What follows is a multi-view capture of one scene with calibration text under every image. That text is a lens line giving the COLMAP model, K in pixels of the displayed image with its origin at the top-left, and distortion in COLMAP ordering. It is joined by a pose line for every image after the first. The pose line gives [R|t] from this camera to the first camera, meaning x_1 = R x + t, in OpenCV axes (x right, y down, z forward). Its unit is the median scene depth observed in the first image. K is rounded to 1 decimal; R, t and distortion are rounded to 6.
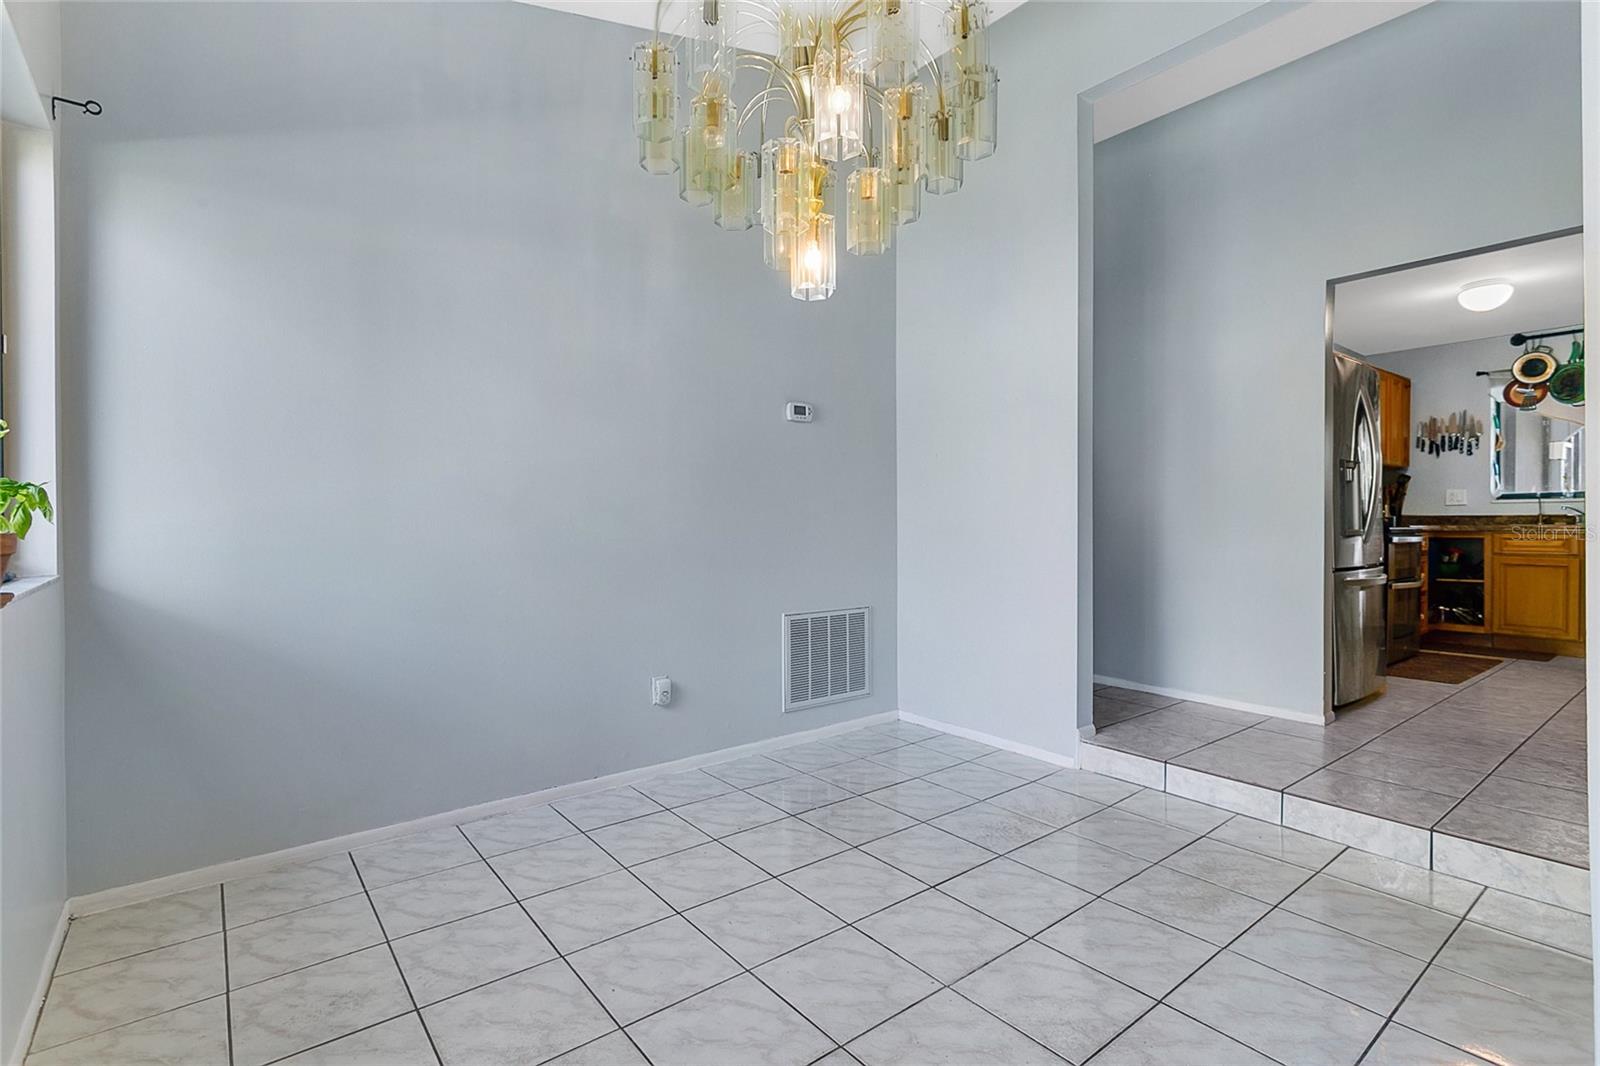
lens RADIAL K [[748.8, 0, 800.0], [0, 748.8, 533.0], [0, 0, 1]] dist [0.000275, 0.000011]
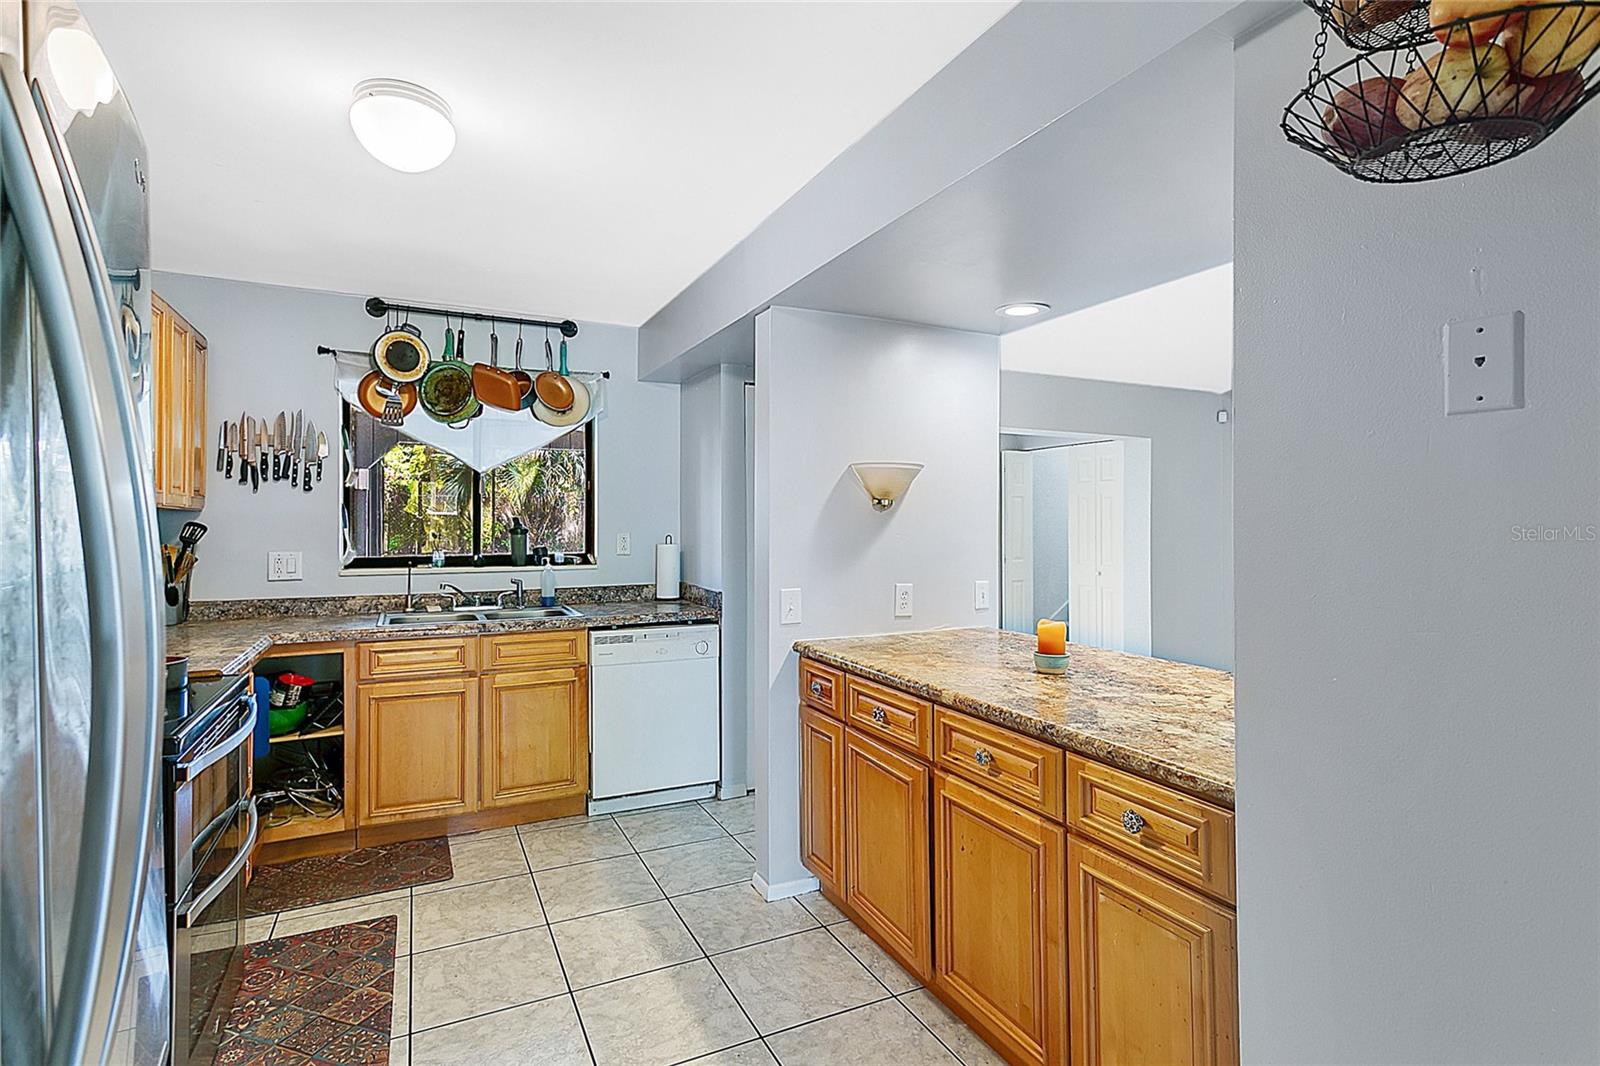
lens RADIAL K [[789.0, 0, 792.4], [0, 789.0, 523.1], [0, 0, 1]] dist [-0.005108, -0.000658]
pose [[0.216831, 0.008106, 0.976176, 0.404876], [0.009078, 0.999906, -0.010320, -0.072181], [-0.976167, 0.011100, 0.216737, 0.527579]]
